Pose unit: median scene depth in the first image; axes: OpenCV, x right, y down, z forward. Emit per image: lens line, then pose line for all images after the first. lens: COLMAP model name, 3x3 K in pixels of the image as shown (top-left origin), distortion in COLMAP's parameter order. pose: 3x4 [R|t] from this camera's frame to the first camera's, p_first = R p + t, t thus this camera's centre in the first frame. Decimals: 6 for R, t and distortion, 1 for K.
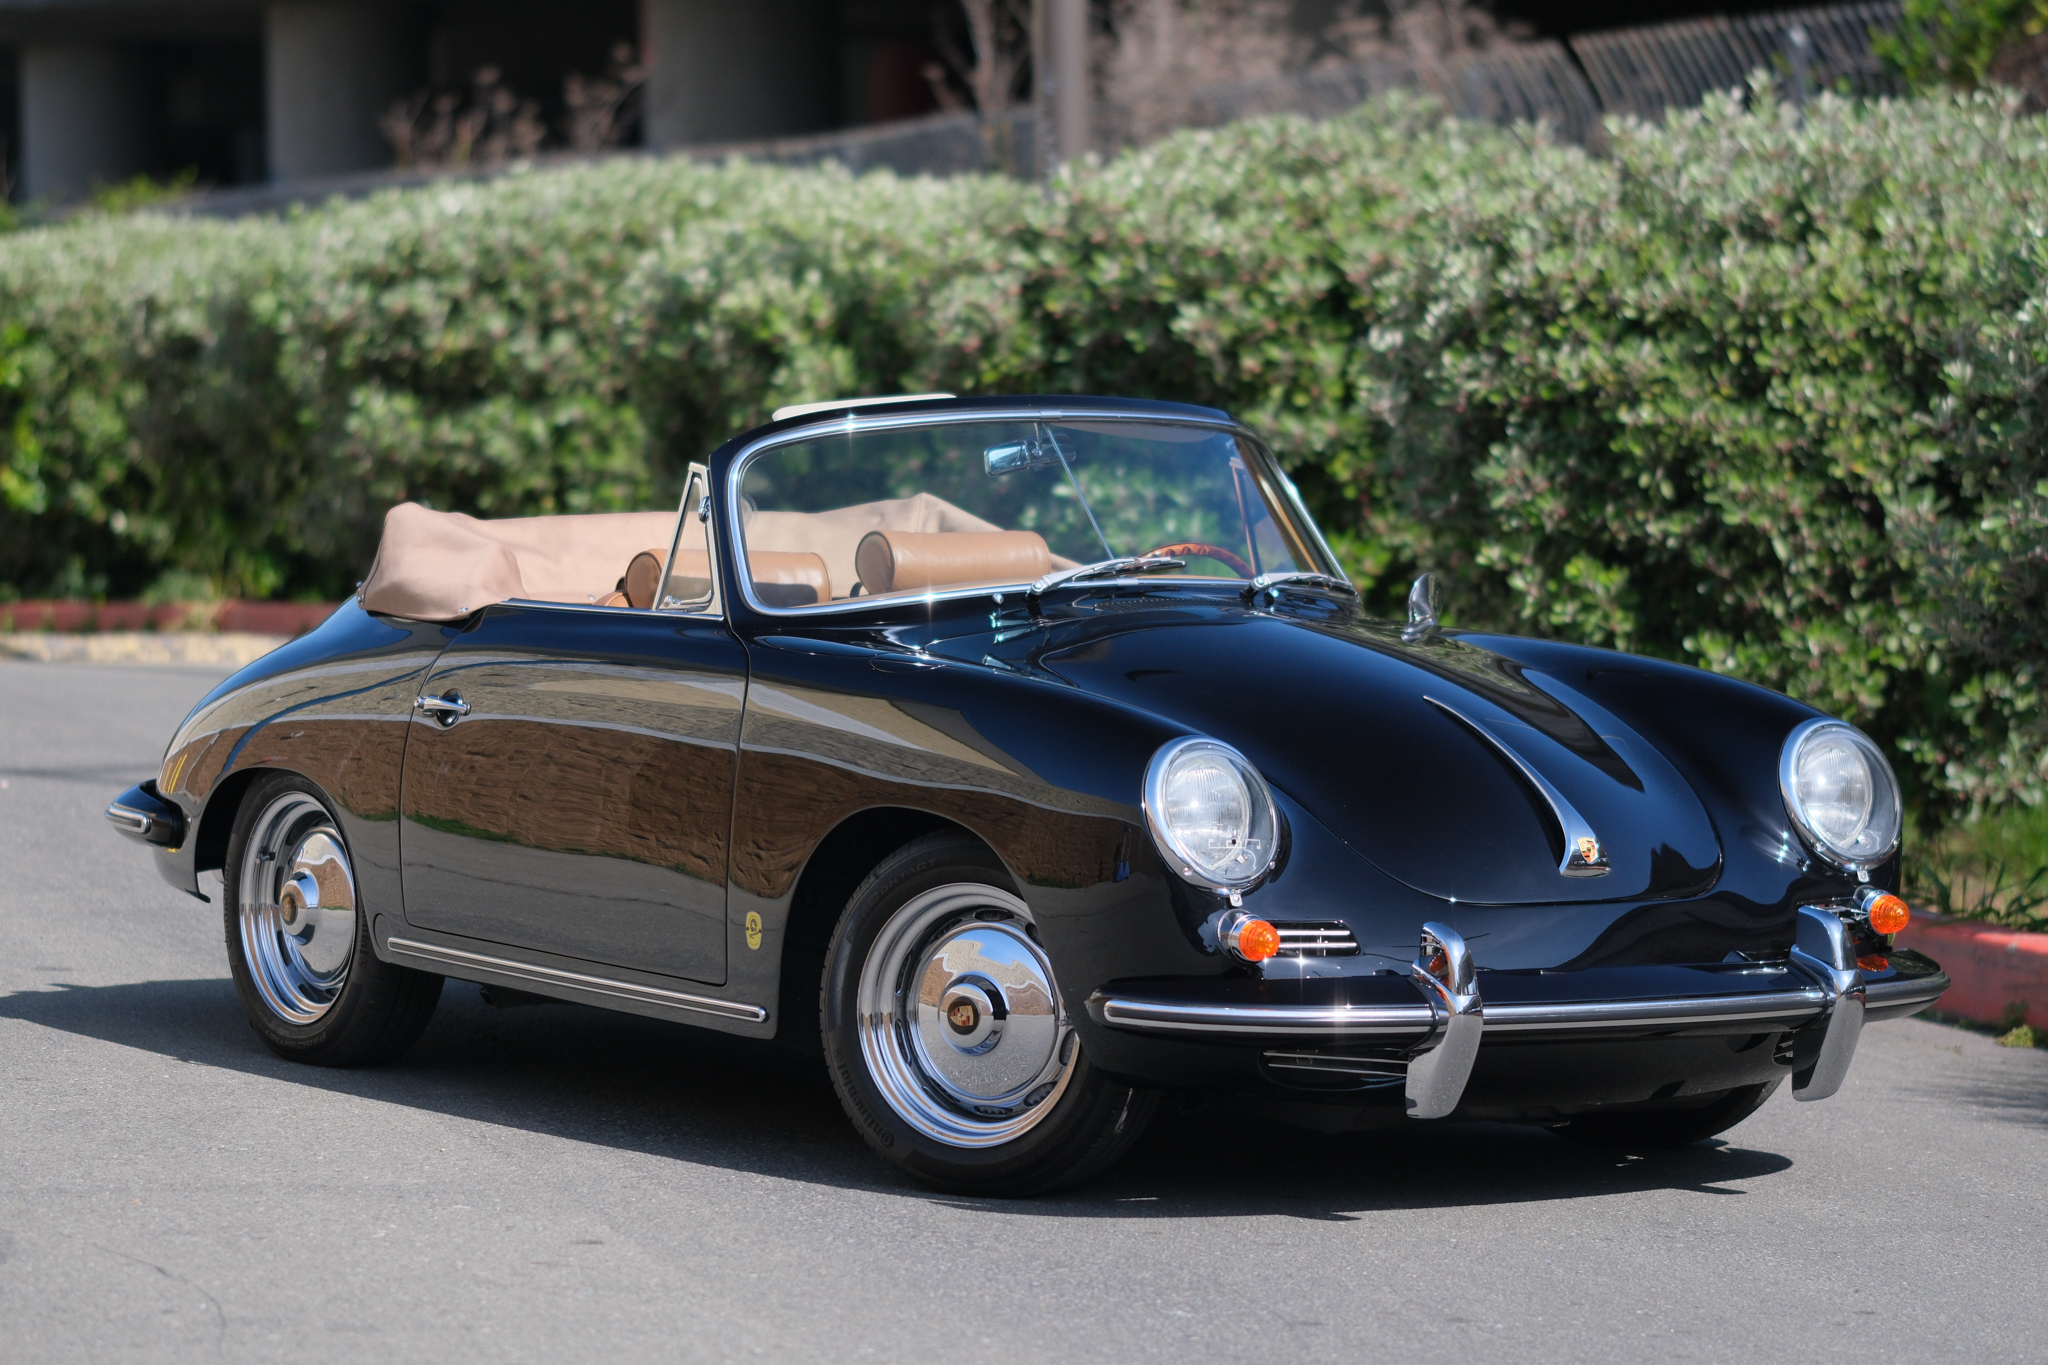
lens RADIAL K [[8547.8, 0, 1042.8], [0, 8547.8, 693.1], [0, 0, 1]] dist [0.369347, 0.000000]
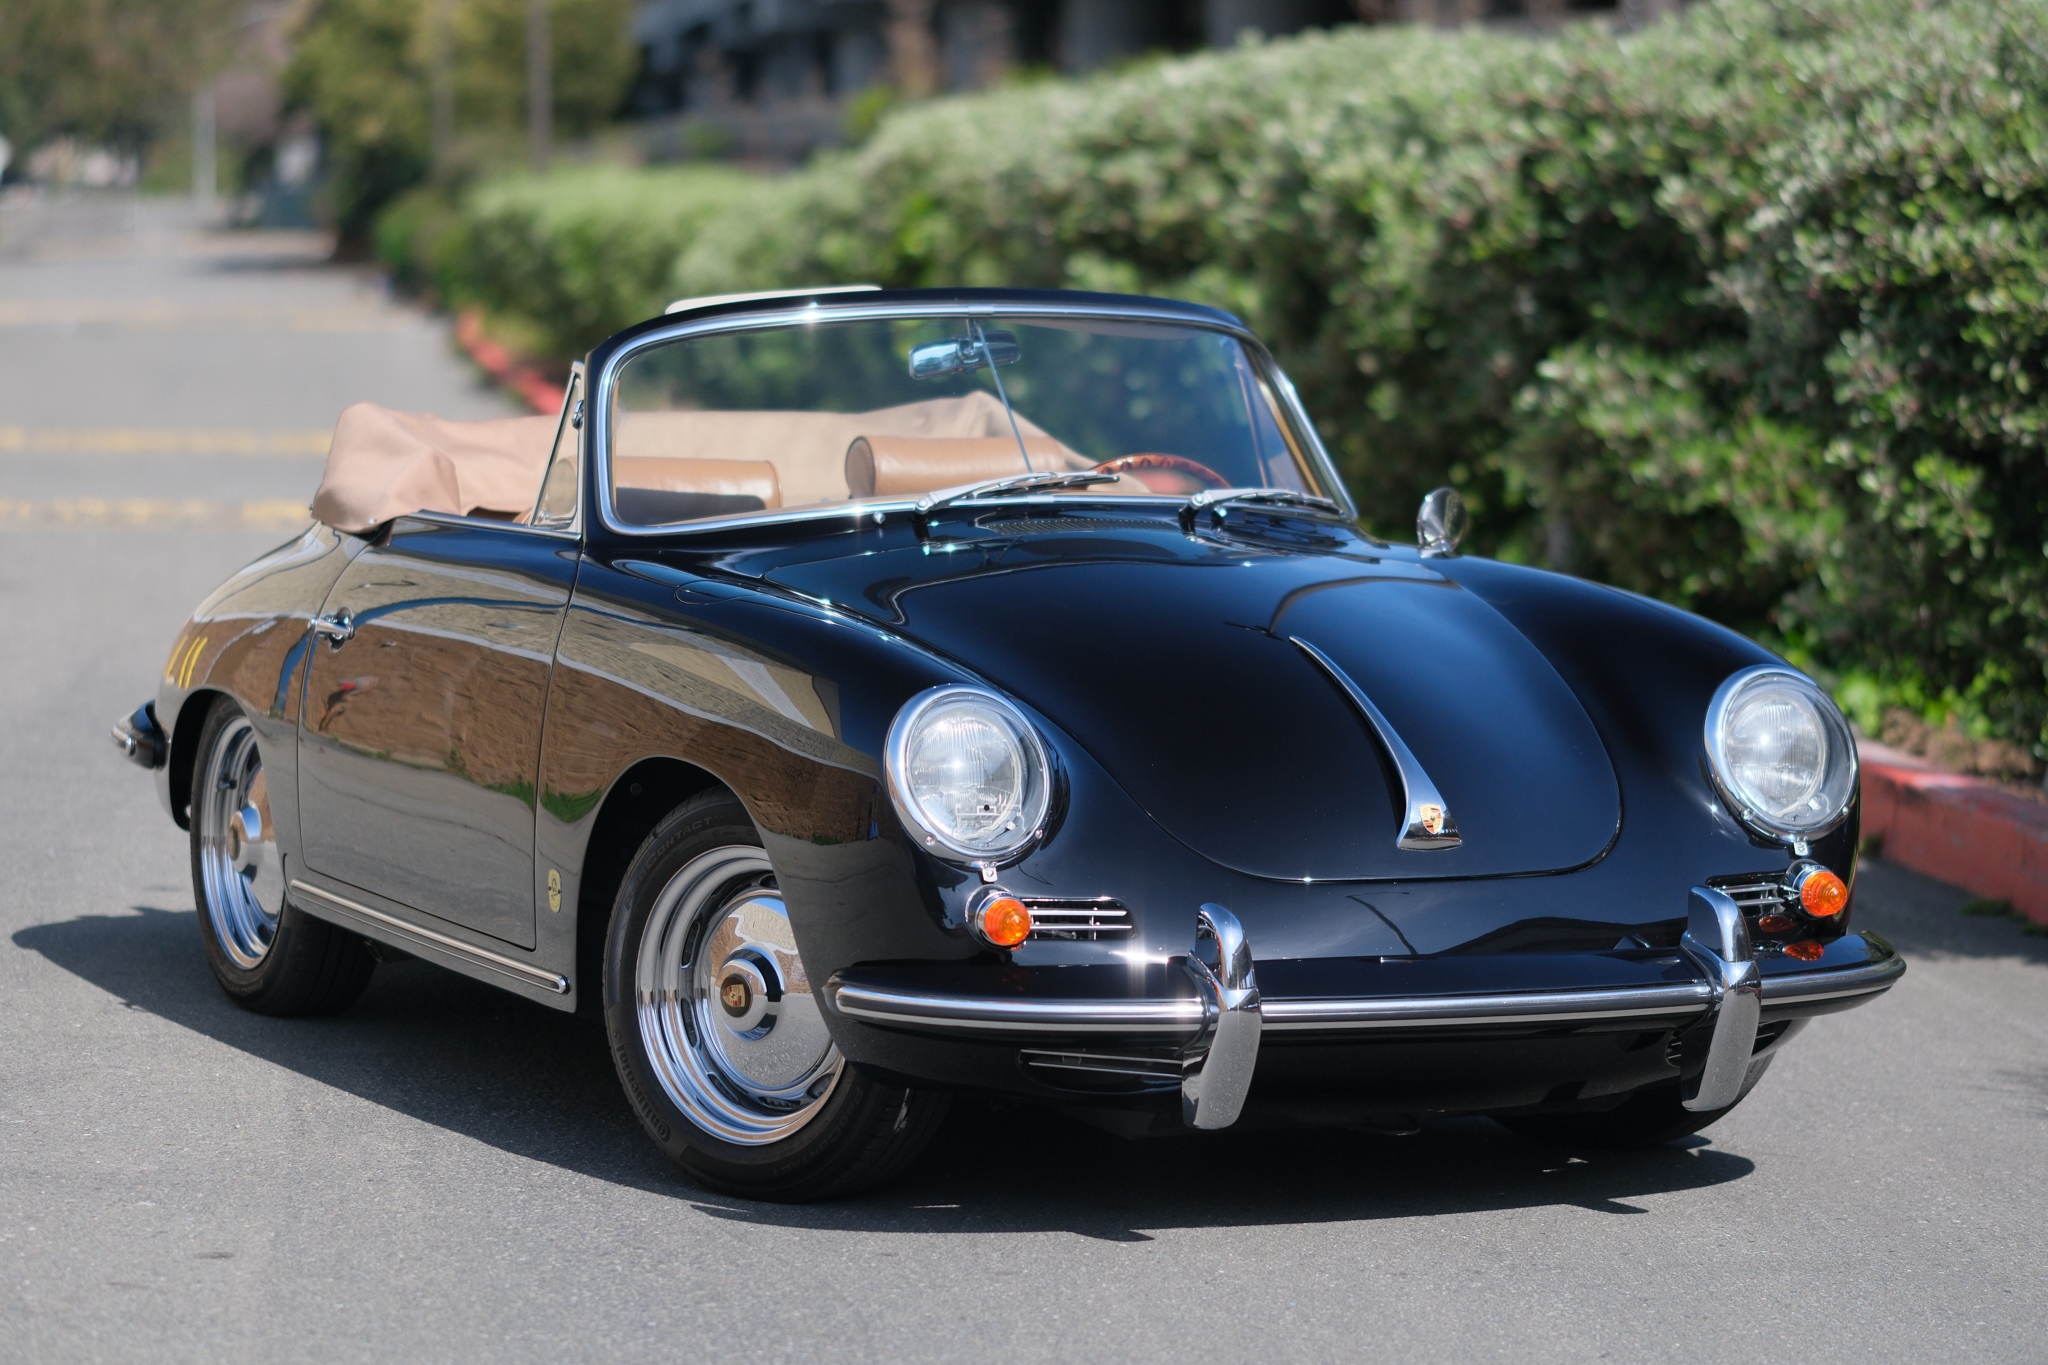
lens RADIAL K [[7888.0, 0, 1022.2], [0, 7888.0, 688.6], [0, 0, 1]] dist [0.174421, 0.000000]
pose [[0.986066, 0.011822, -0.165937, 0.108418], [-0.008404, 0.999738, 0.021287, -0.008067], [0.166145, -0.019596, 0.985907, 0.143314]]
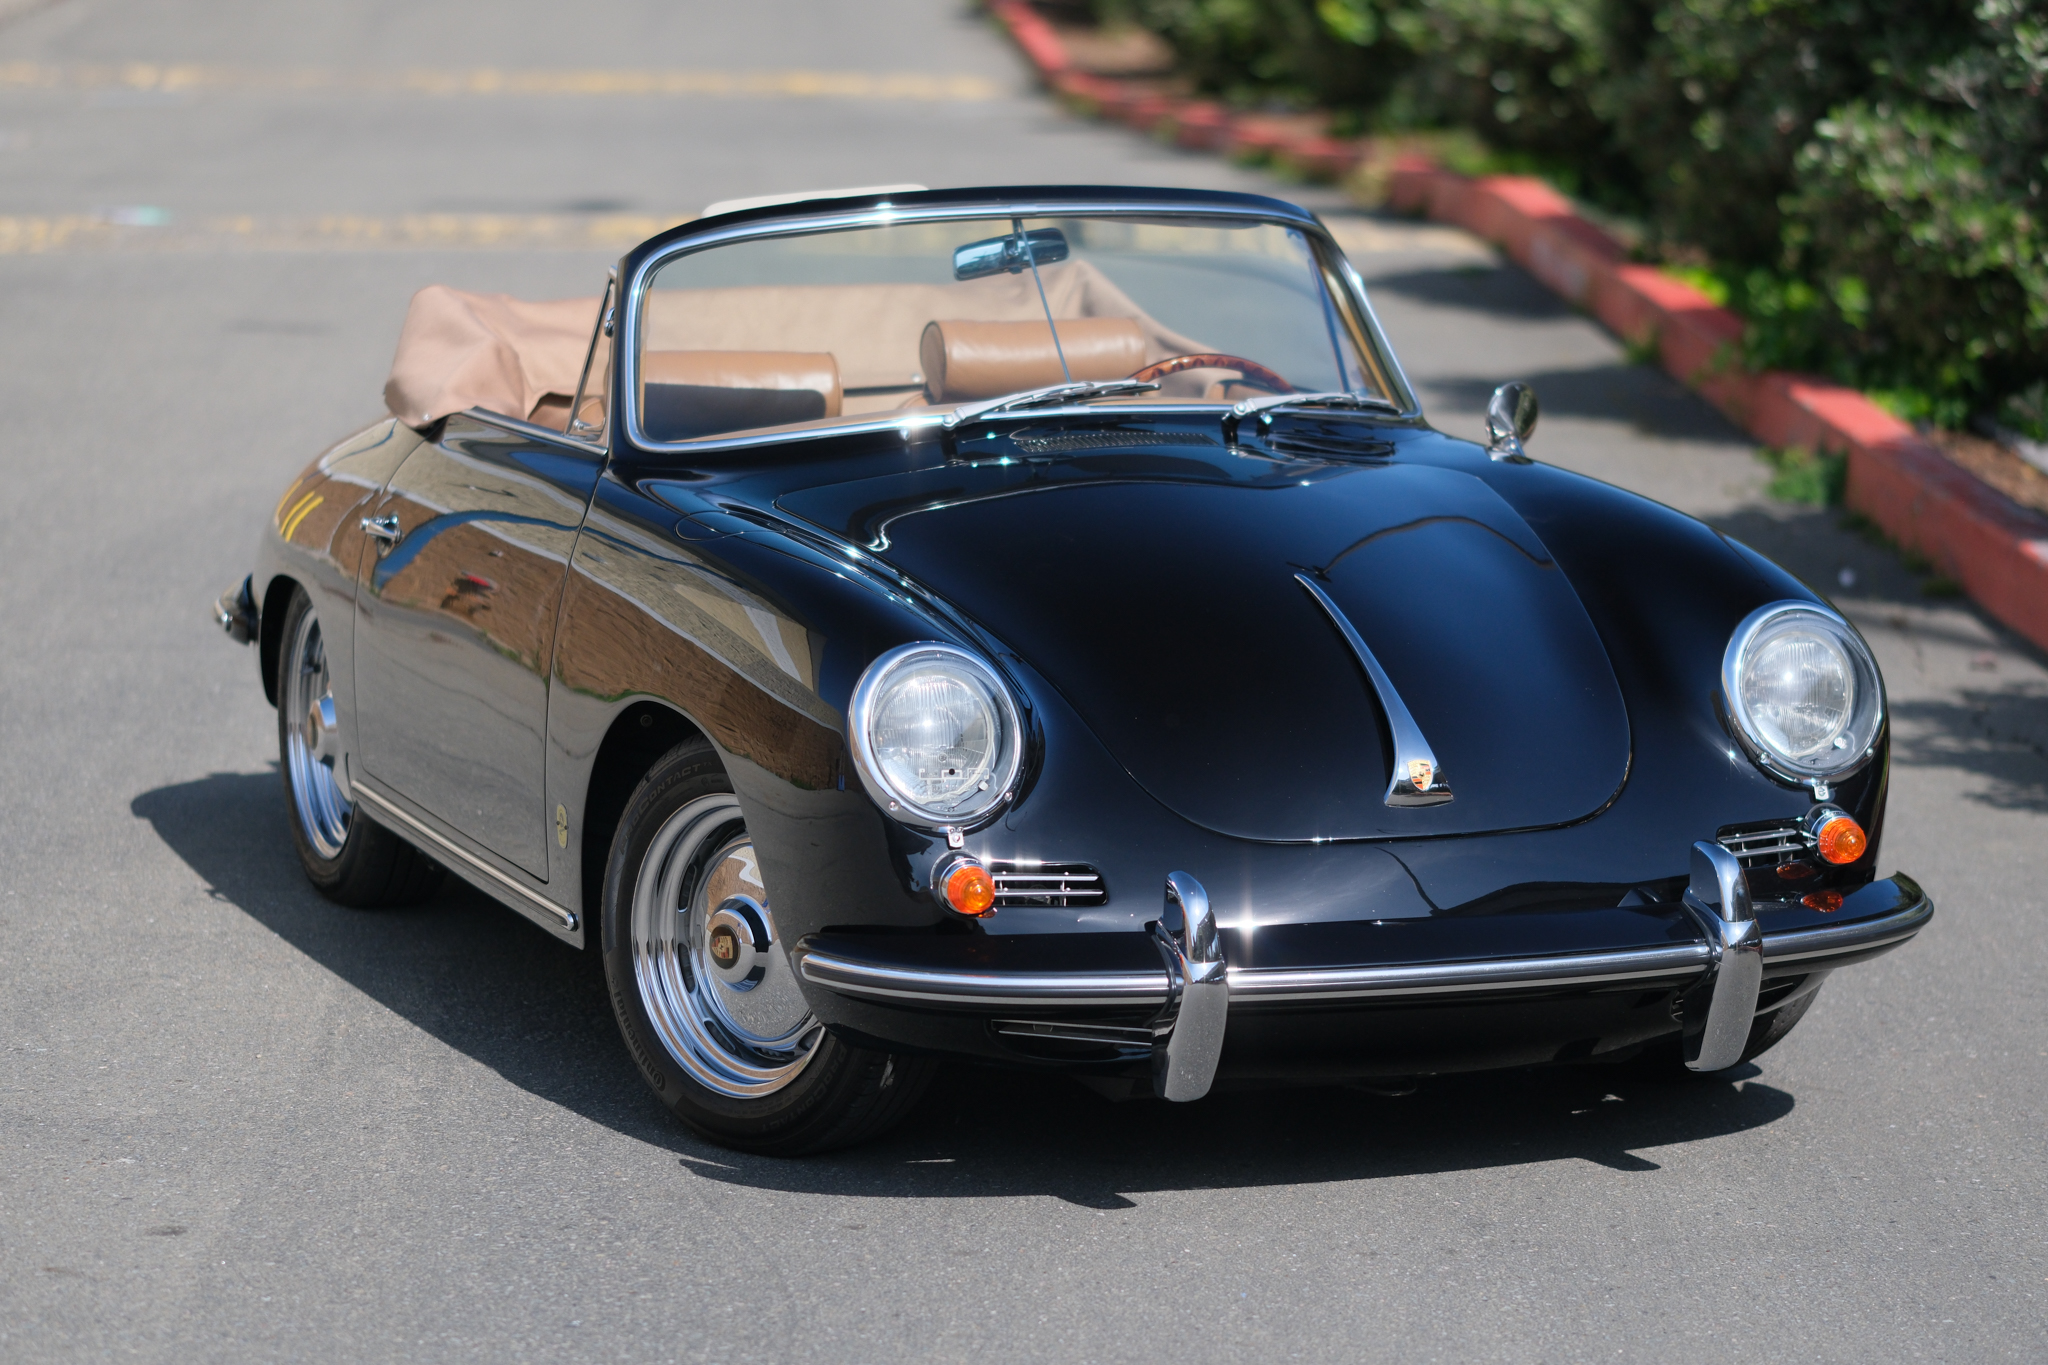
lens RADIAL K [[7888.0, 0, 1020.4], [0, 7888.0, 685.0], [0, 0, 1]] dist [0.174421, 0.000000]
pose [[0.970956, 0.018796, -0.238520, 0.146967], [-0.000646, 0.997112, 0.075944, -0.034544], [0.239259, -0.073584, 0.968164, 0.167199]]
